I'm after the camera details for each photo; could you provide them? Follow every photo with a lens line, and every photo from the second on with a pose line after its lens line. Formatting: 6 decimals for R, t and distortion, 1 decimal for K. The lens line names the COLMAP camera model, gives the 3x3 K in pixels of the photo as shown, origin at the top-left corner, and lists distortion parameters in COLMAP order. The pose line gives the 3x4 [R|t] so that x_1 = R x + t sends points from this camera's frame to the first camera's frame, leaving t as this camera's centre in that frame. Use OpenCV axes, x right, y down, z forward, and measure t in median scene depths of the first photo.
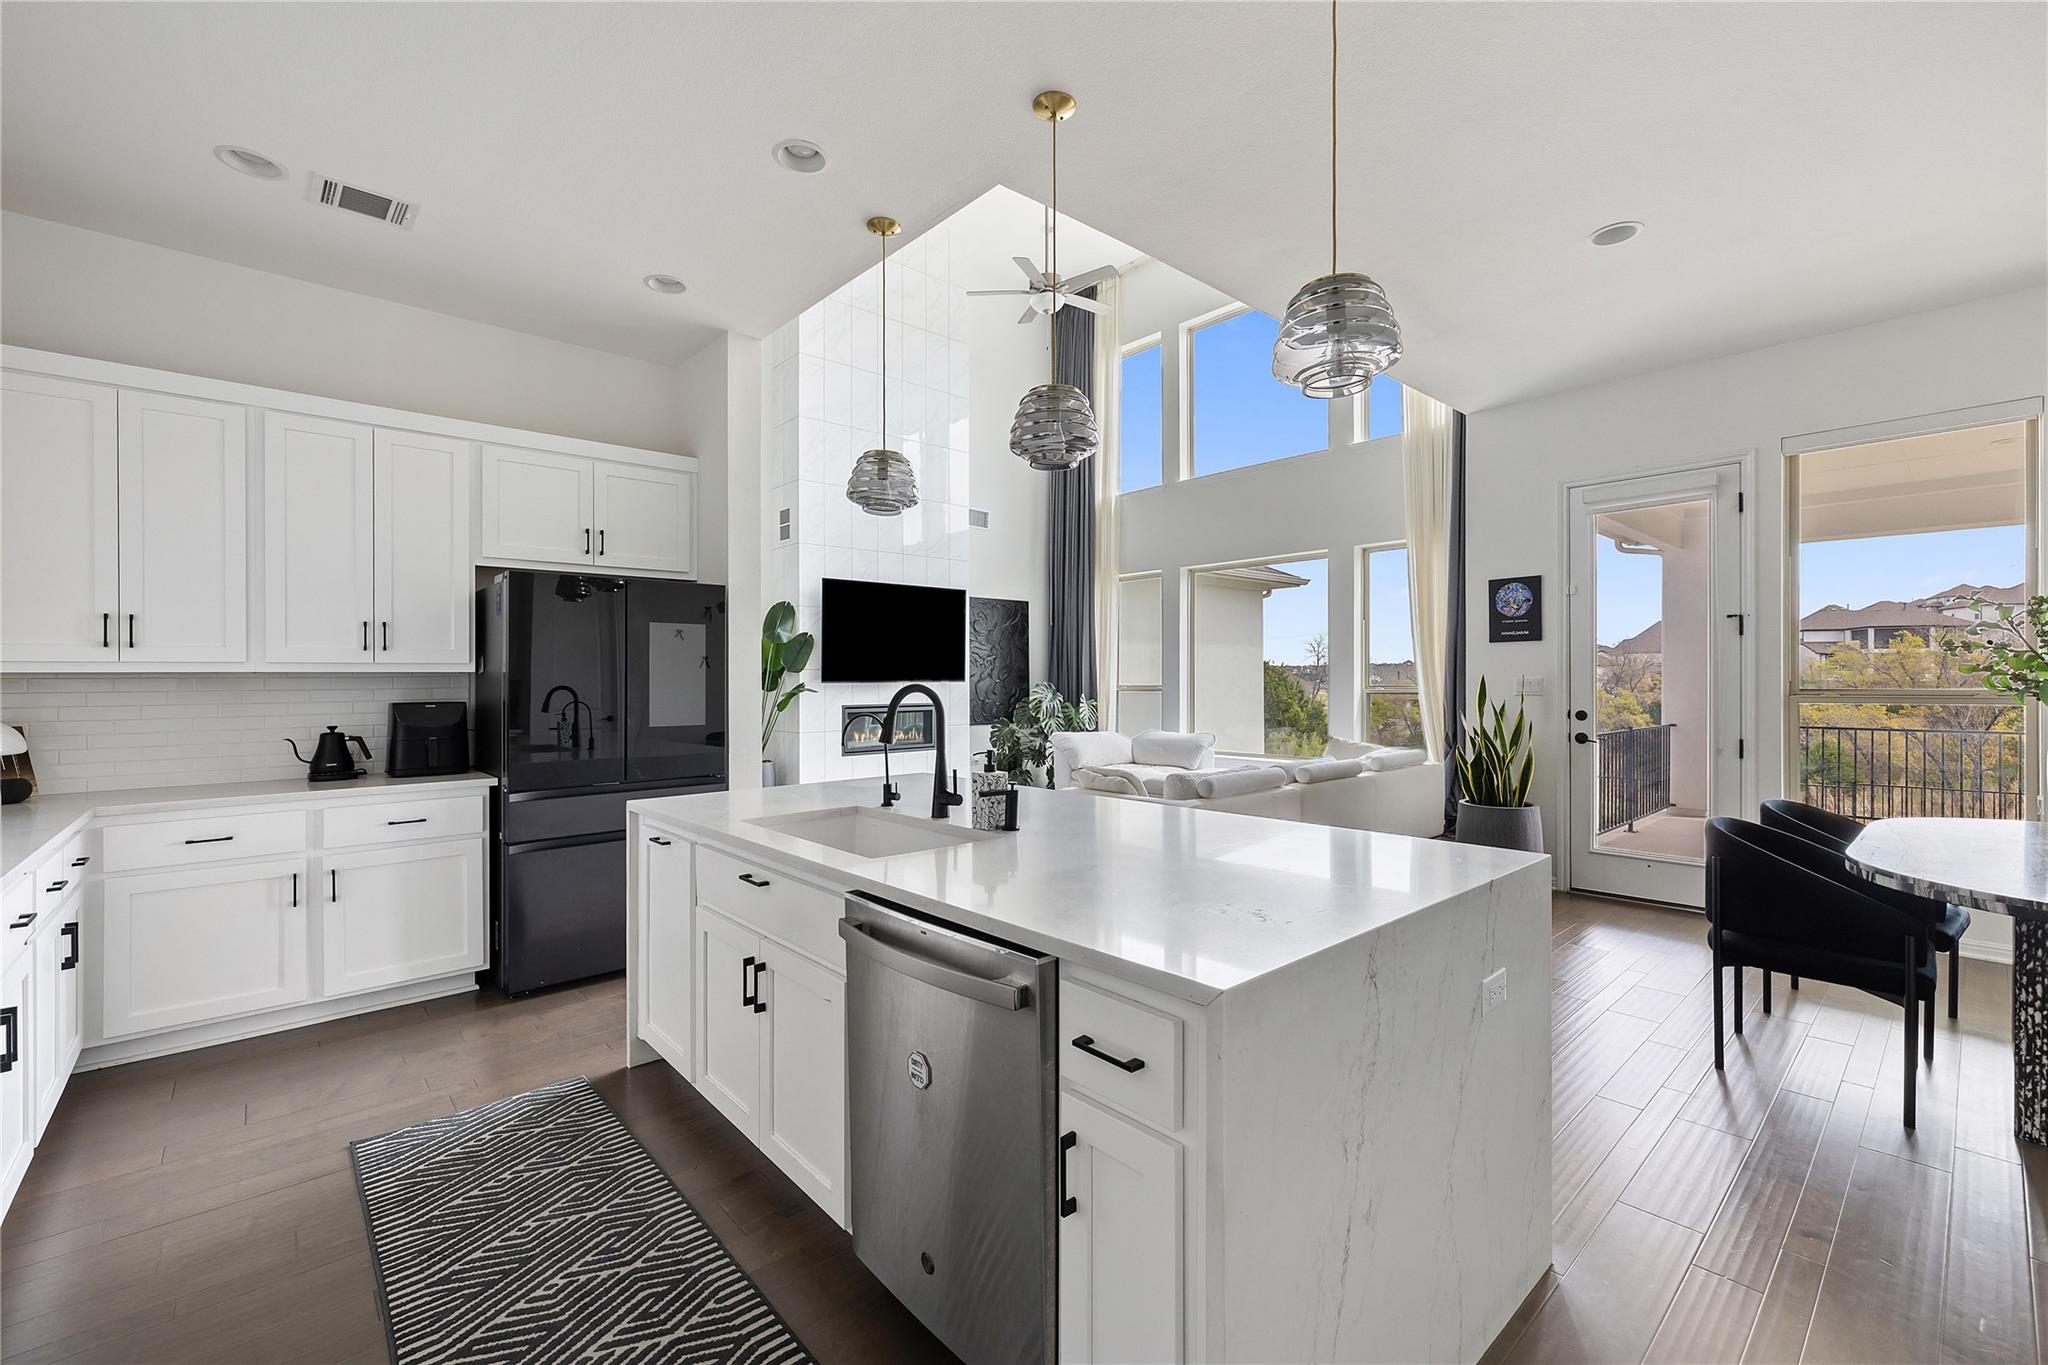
lens RADIAL K [[857.0, 0, 1026.1], [0, 857.0, 686.0], [0, 0, 1]] dist [-0.001660, 0.000823]
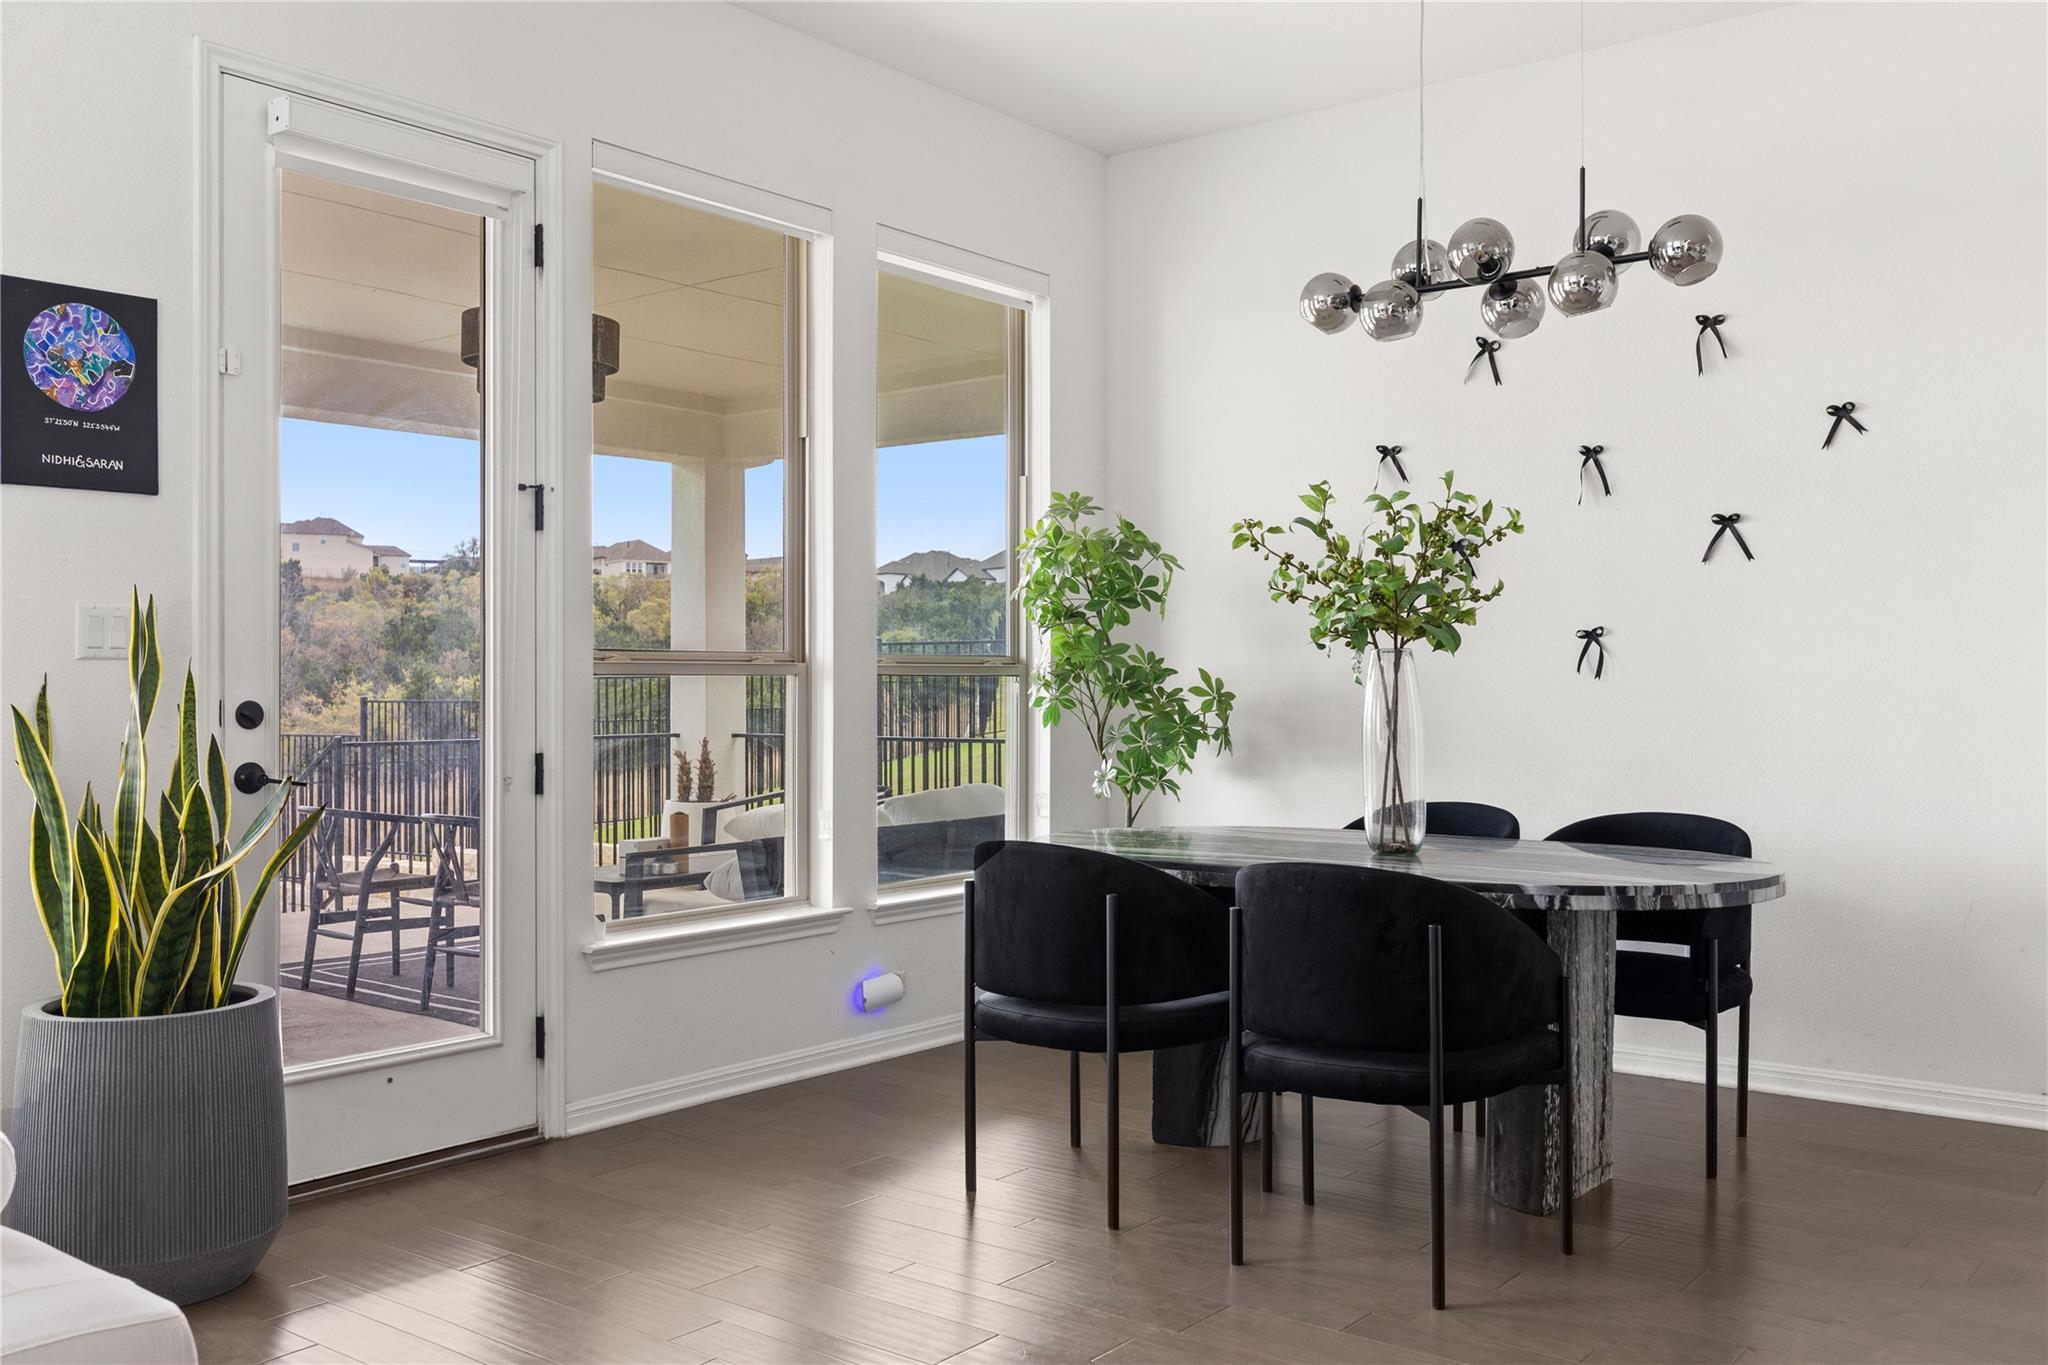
lens RADIAL K [[1749.6, 0, 1017.0], [0, 1749.6, 674.0], [0, 0, 1]] dist [0.019253, 0.003252]
pose [[-0.169543, 0.007111, 0.985497, -0.101396], [0.006375, 0.999961, -0.006119, 0.016263], [-0.985502, 0.005245, -0.169581, 0.546665]]
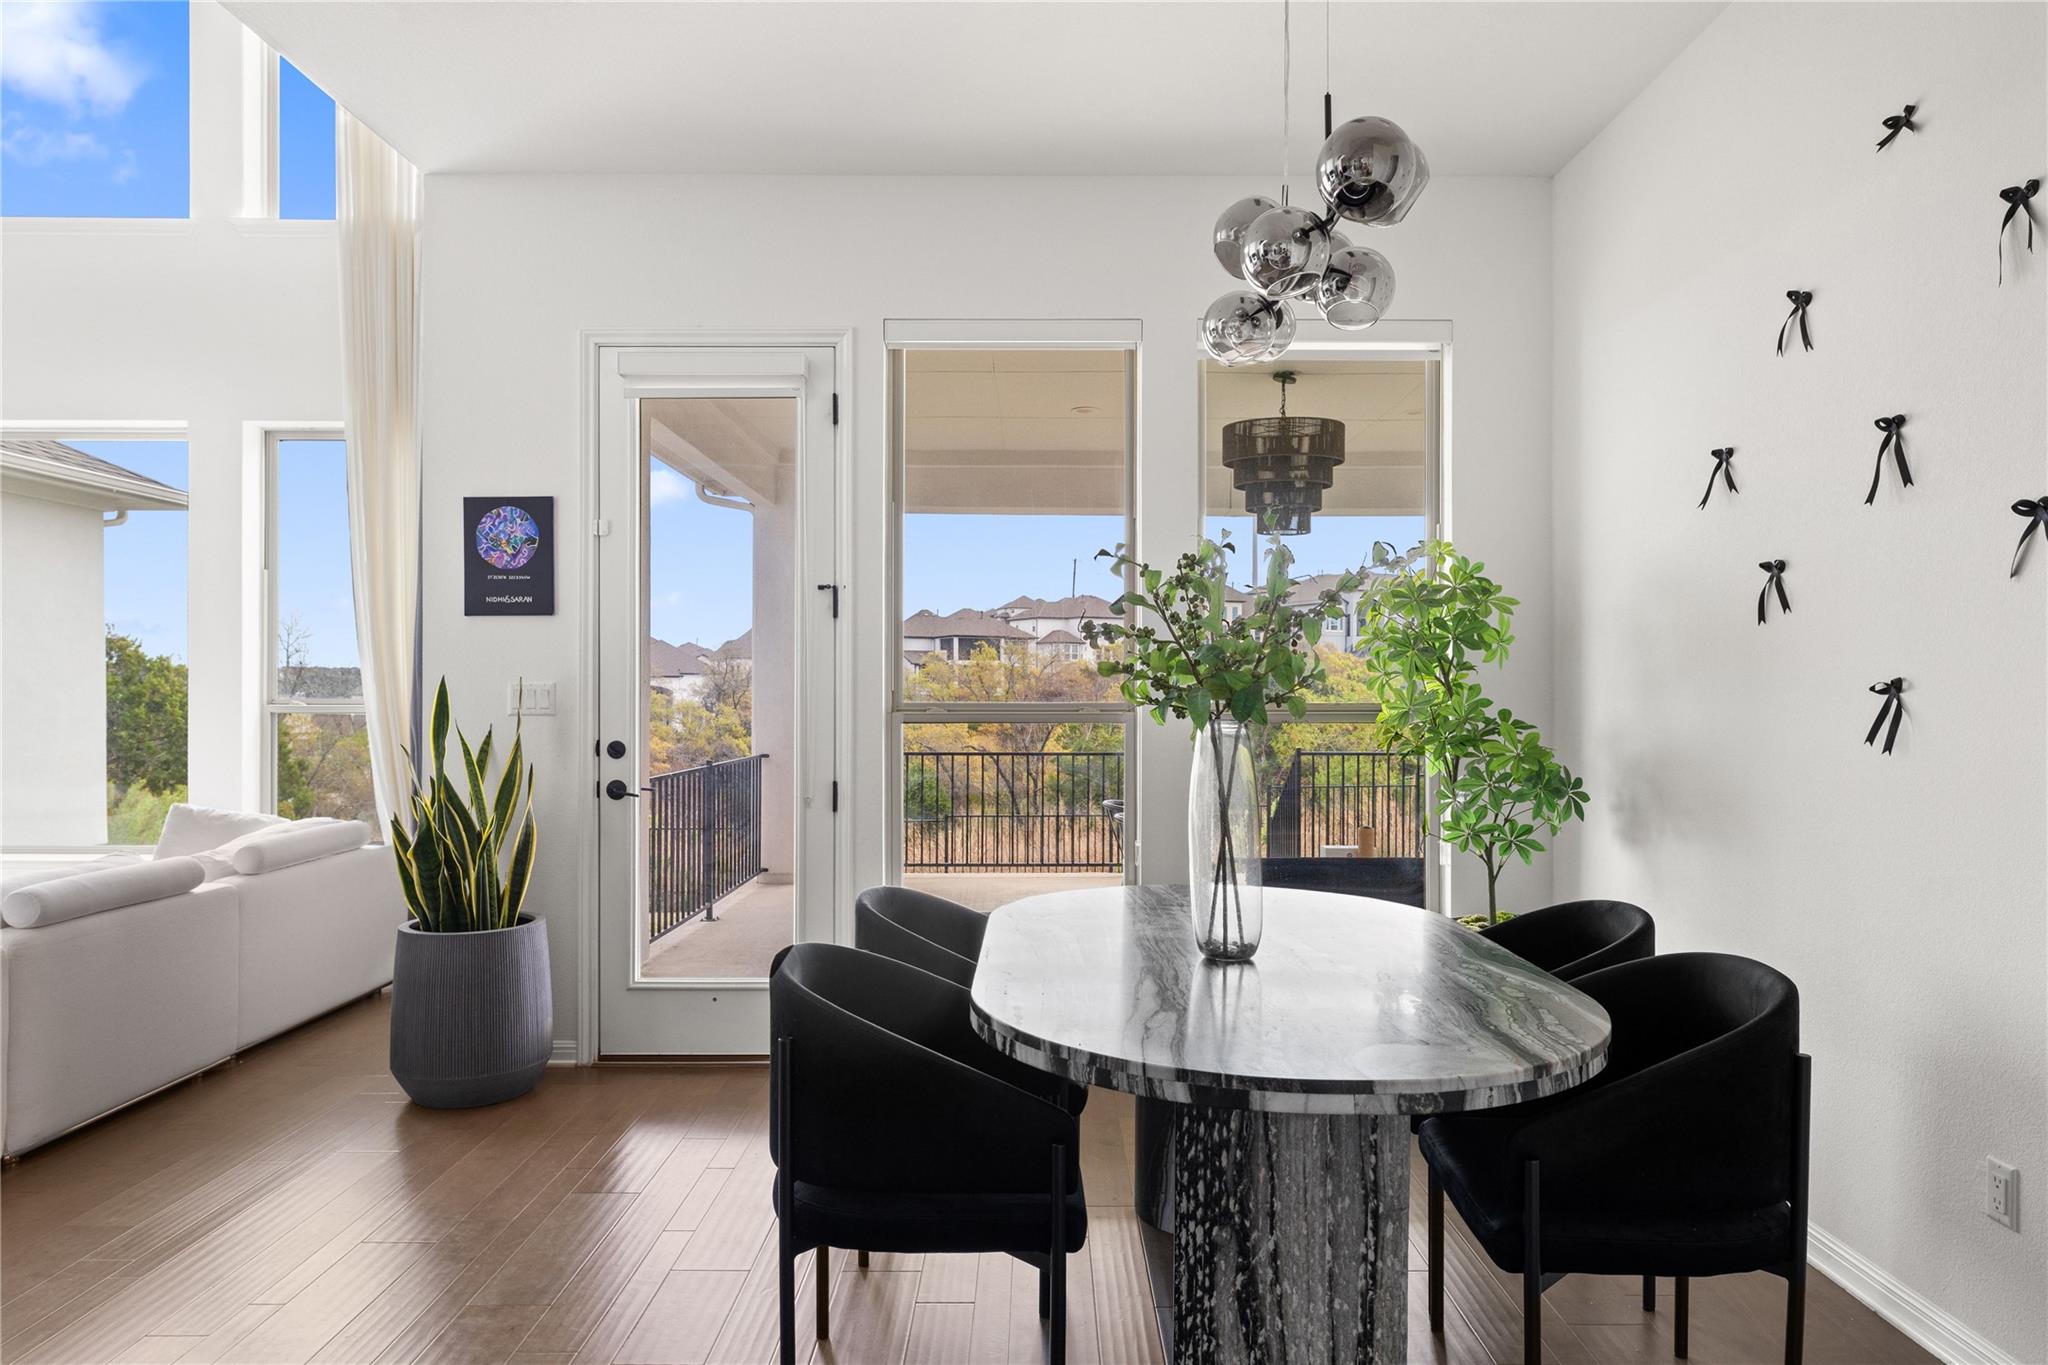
lens RADIAL K [[1290.0, 0, 1039.1], [0, 1290.0, 683.7], [0, 0, 1]] dist [-0.008844, -0.002891]
pose [[0.664105, 0.010108, 0.747571, 0.127121], [-0.000016, 0.999909, -0.013506, 0.001337], [-0.747640, 0.008957, 0.664044, 0.145140]]
